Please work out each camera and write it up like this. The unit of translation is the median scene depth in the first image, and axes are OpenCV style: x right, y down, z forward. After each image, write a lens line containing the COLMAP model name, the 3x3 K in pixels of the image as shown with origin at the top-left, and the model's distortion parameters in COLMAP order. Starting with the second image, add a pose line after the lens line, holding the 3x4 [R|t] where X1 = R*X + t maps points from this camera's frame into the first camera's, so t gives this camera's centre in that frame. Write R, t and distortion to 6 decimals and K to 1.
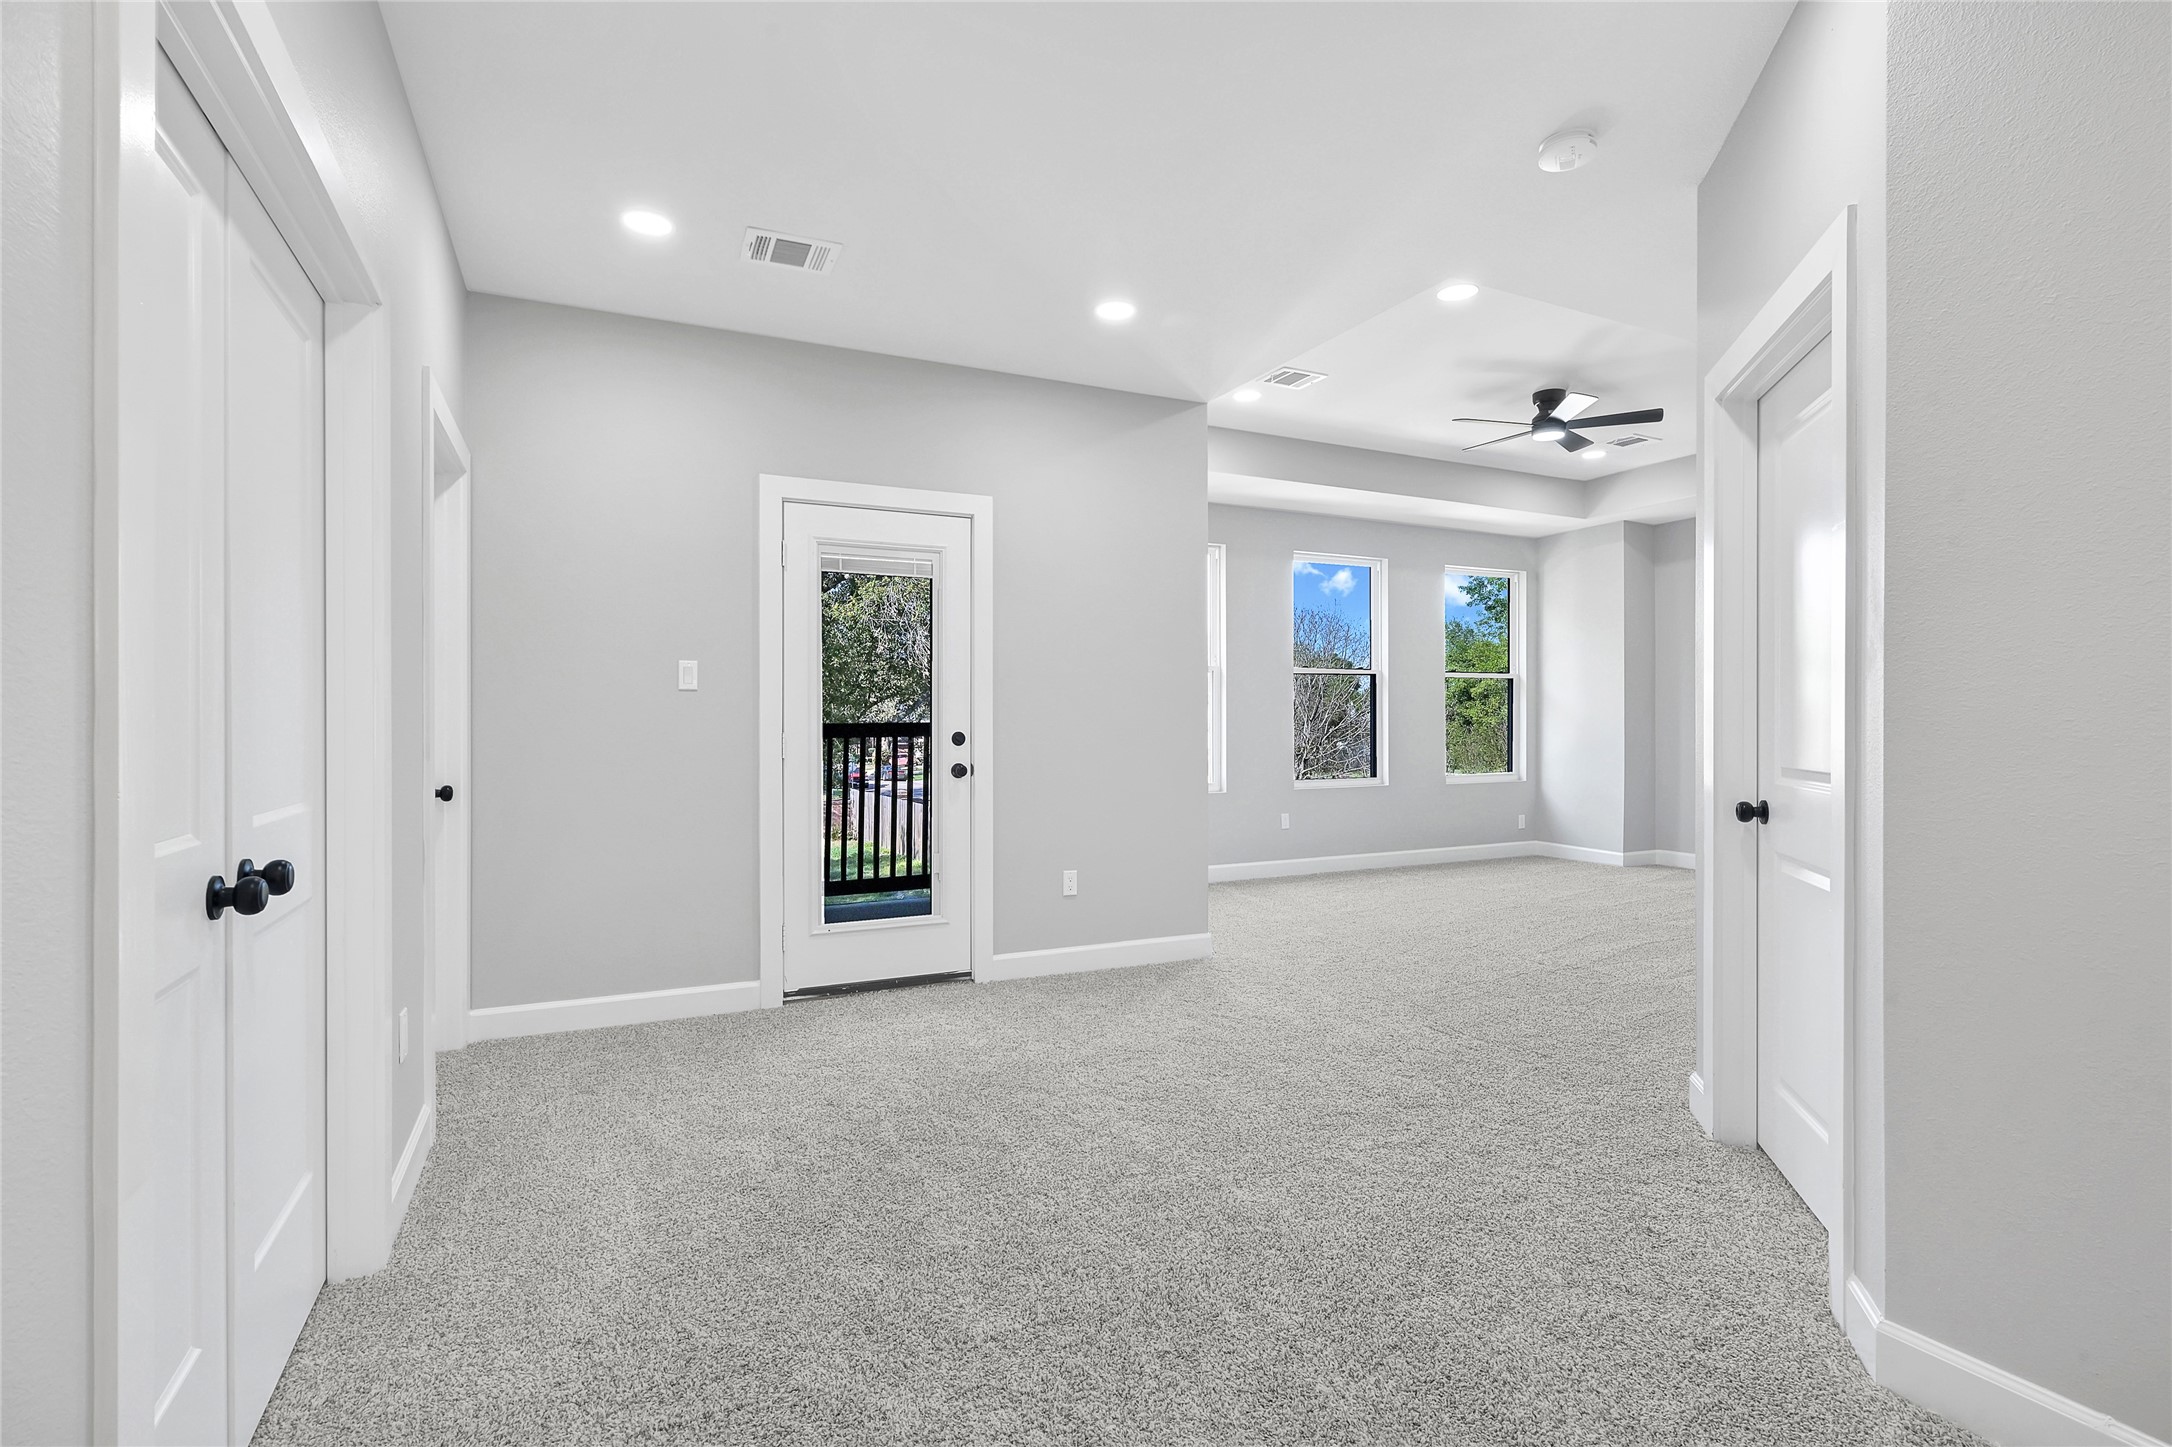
lens RADIAL K [[1012.6, 0, 1081.6], [0, 1012.6, 724.0], [0, 0, 1]] dist [0.004922, 0.000102]
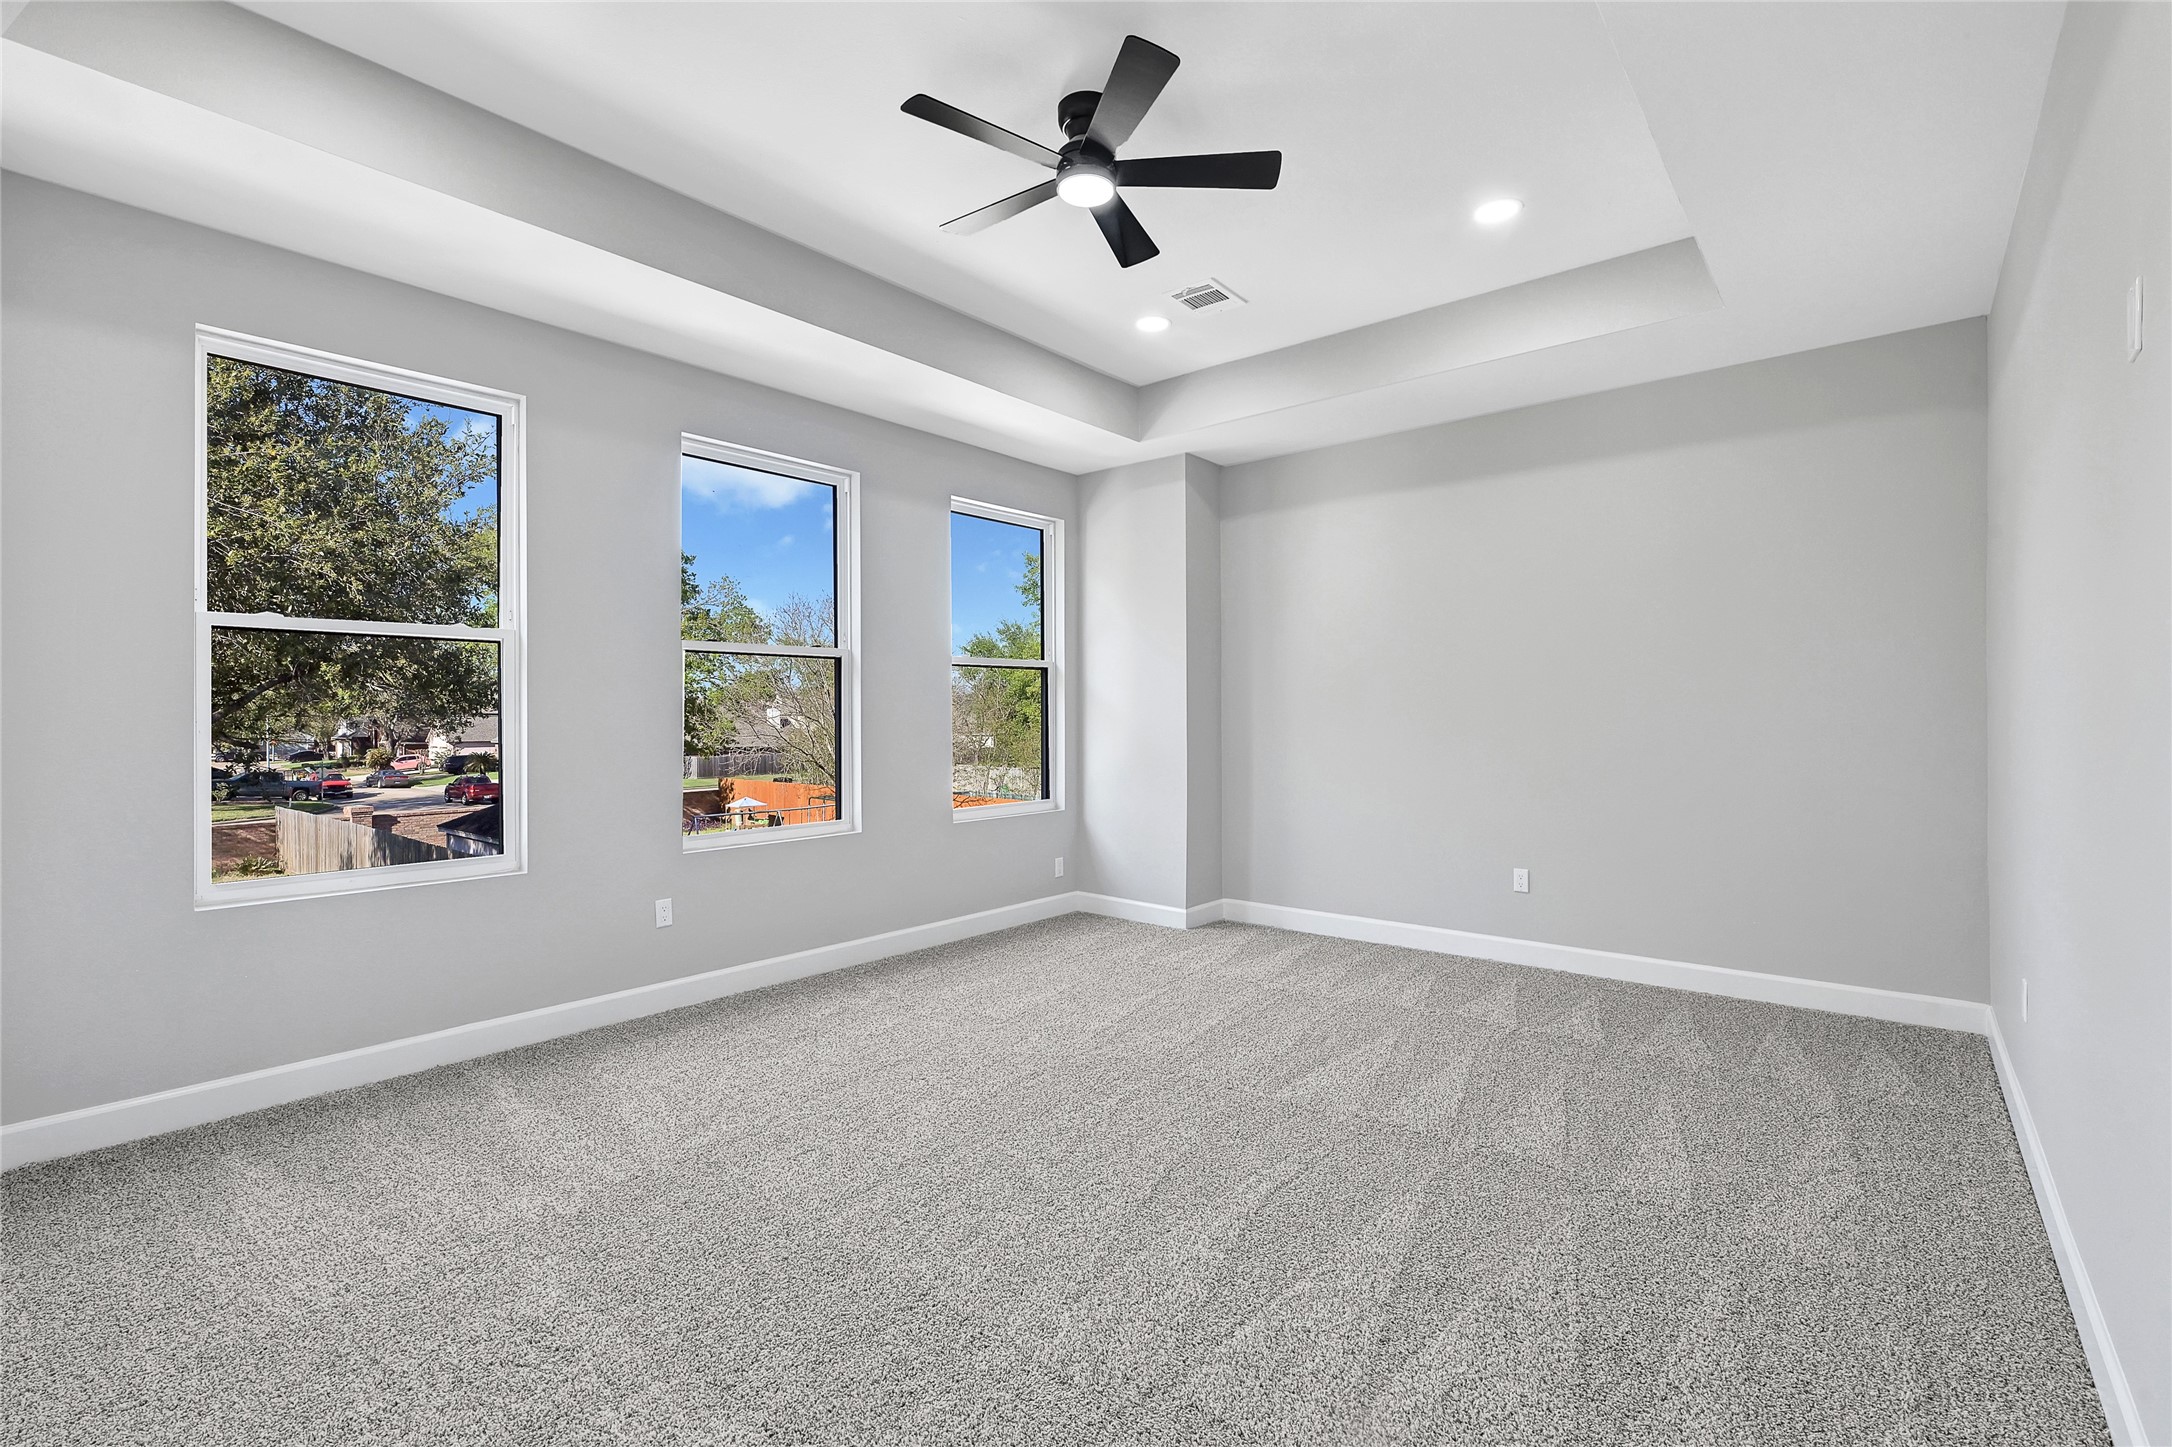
lens RADIAL K [[951.6, 0, 1089.7], [0, 951.6, 715.9], [0, 0, 1]] dist [-0.001190, -0.000207]
pose [[0.911750, -0.000462, 0.410746, 0.188910], [0.002407, 0.999988, -0.004218, -0.008703], [-0.410739, 0.004834, 0.911740, 0.401298]]
